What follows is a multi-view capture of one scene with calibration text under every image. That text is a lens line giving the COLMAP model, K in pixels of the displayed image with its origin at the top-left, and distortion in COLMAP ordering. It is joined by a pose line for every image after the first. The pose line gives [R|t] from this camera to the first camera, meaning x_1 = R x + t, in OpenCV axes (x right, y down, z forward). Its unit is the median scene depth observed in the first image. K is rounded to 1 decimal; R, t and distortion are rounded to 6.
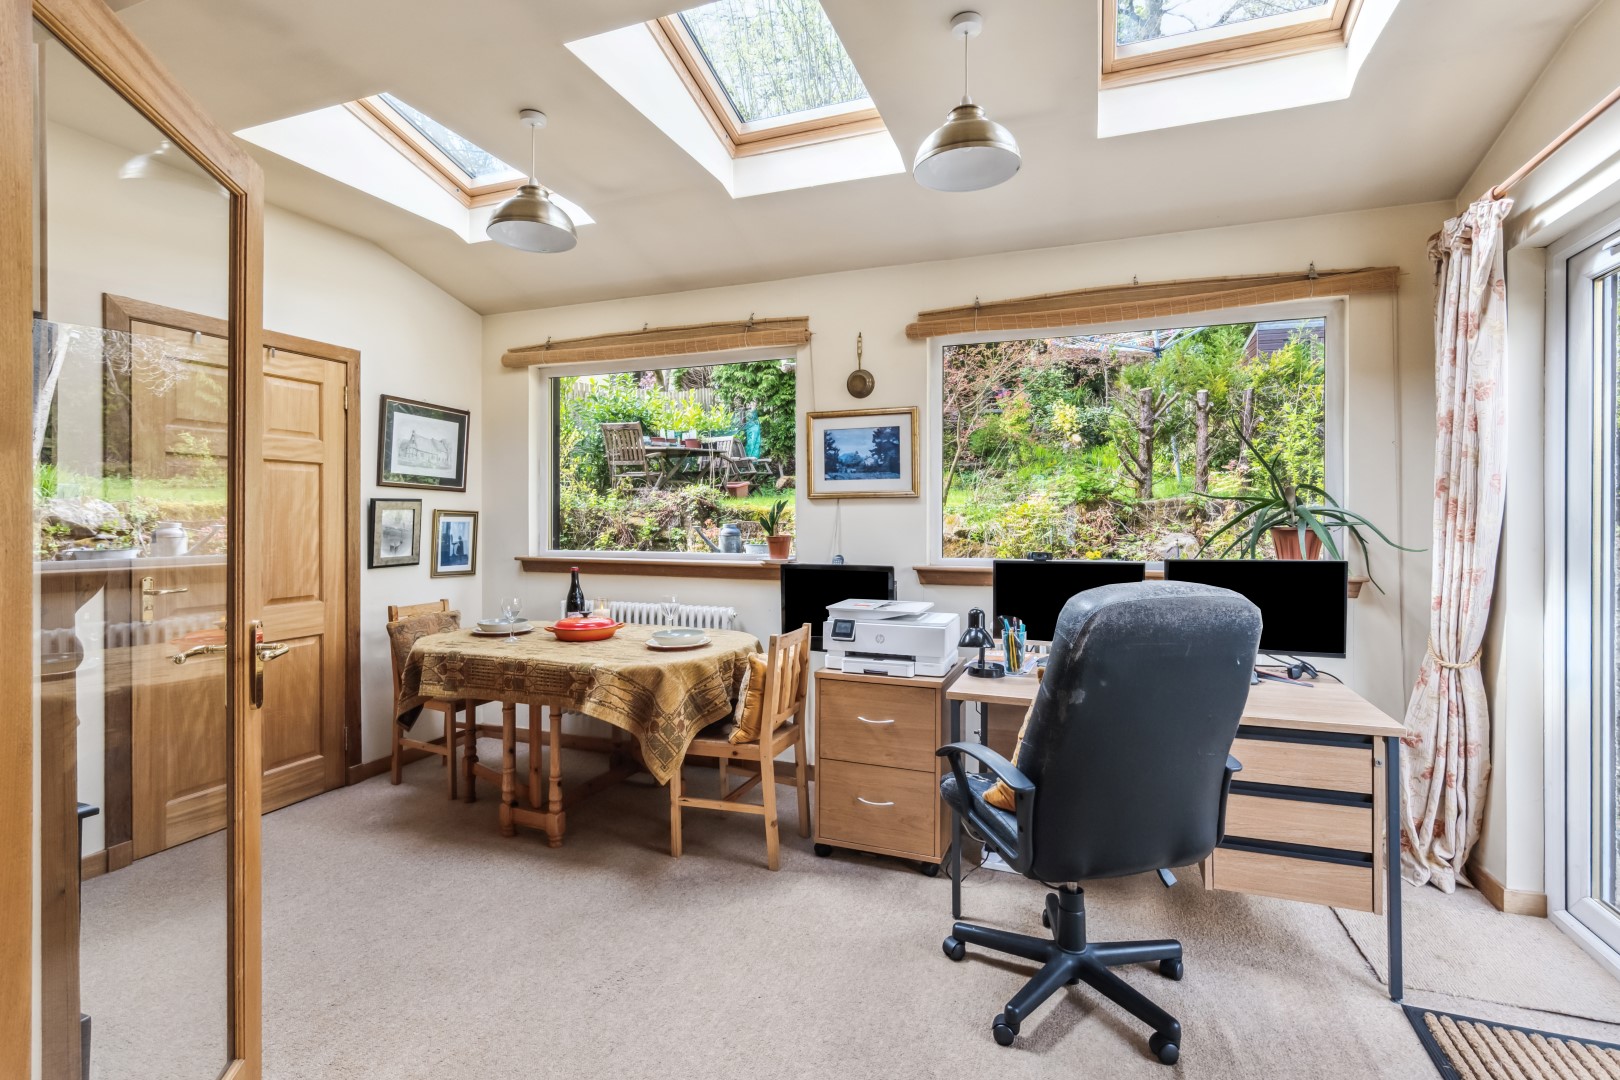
lens RADIAL K [[759.7, 0, 806.4], [0, 759.7, 514.7], [0, 0, 1]] dist [0.003185, 0.000907]
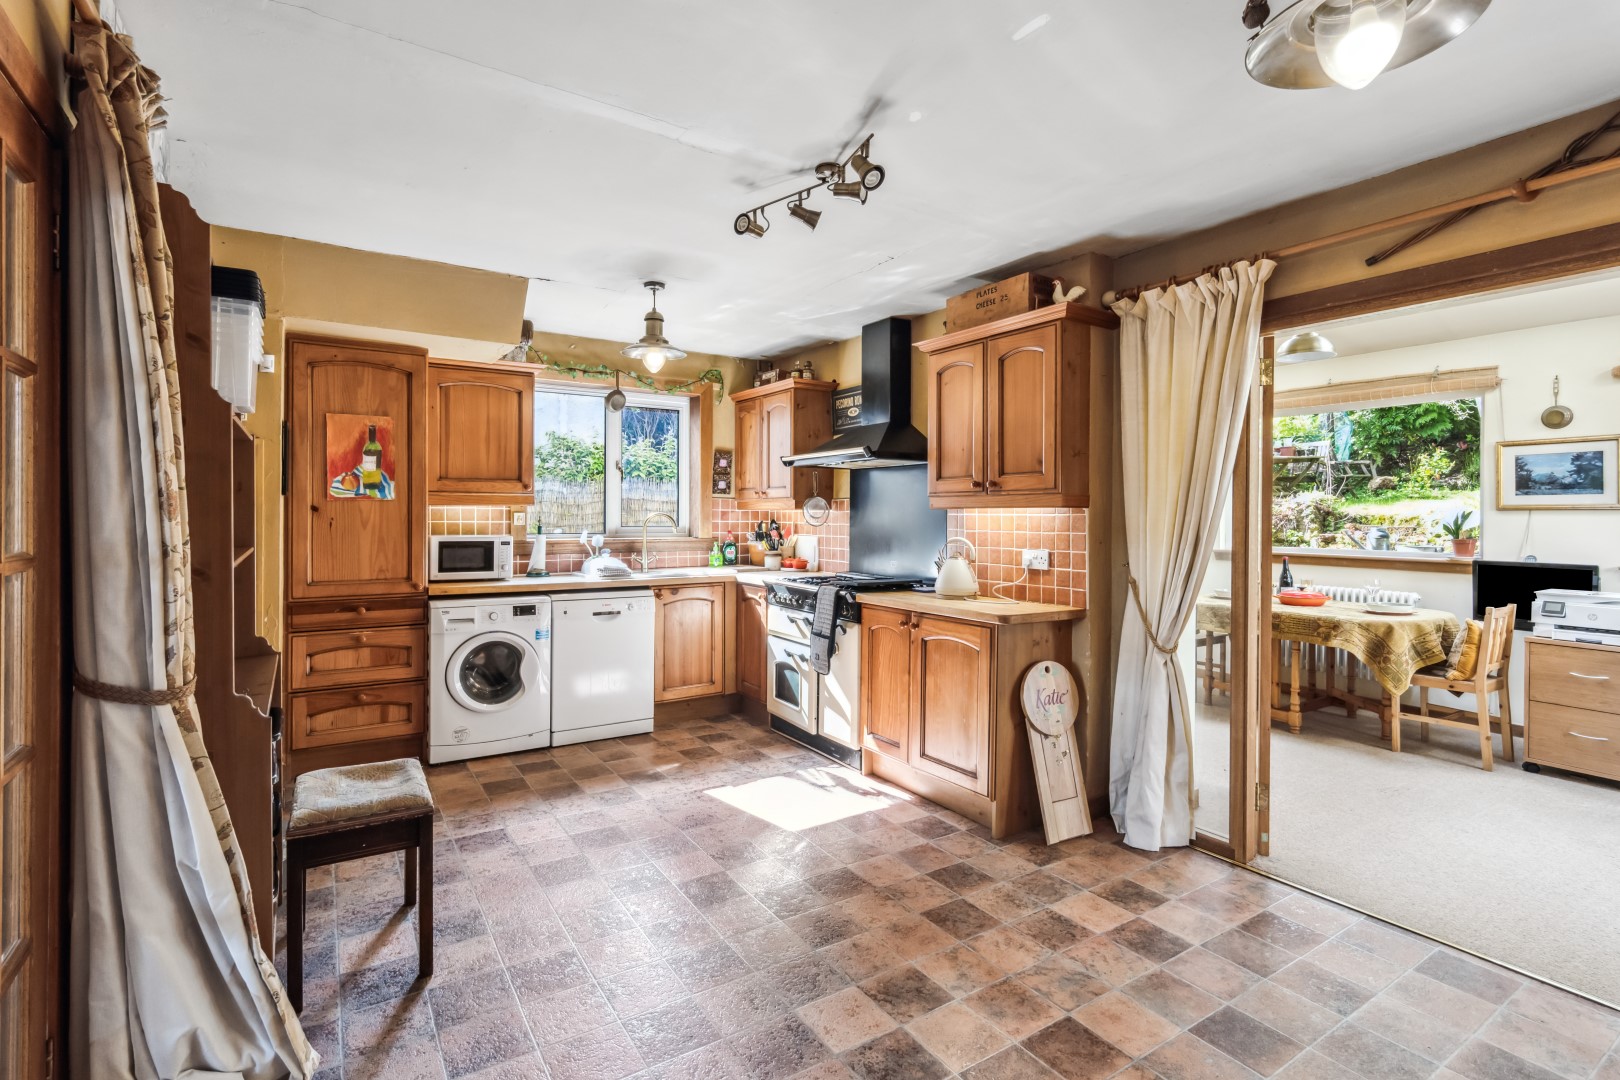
lens RADIAL K [[759.7, 0, 806.4], [0, 759.7, 514.7], [0, 0, 1]] dist [0.003185, 0.000907]
pose [[0.808799, 0.002861, -0.588078, -0.201609], [-0.001950, 0.999996, 0.002183, -0.015412], [0.588081, -0.000619, 0.808802, -0.780431]]
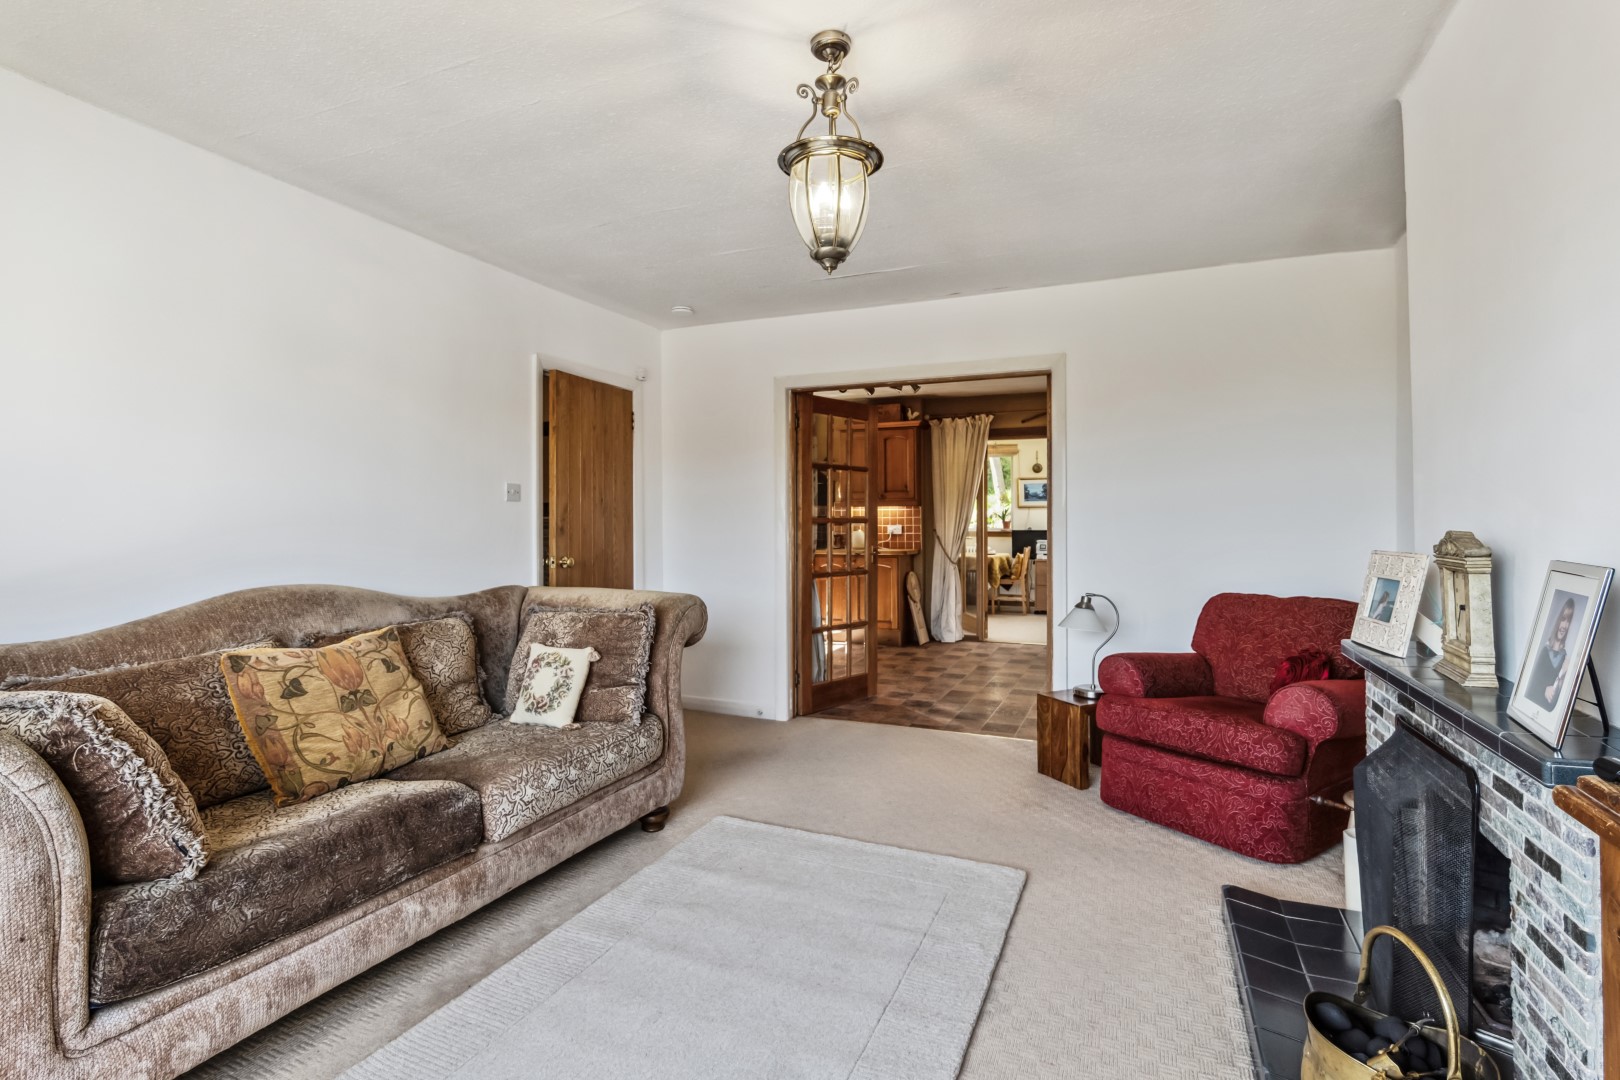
lens RADIAL K [[759.7, 0, 806.4], [0, 759.7, 514.7], [0, 0, 1]] dist [0.003185, 0.000907]
pose [[0.998881, -0.009403, -0.046354, -0.735555], [0.009295, 0.999954, -0.002527, 0.005160], [0.046376, 0.002094, 0.998922, -2.111080]]
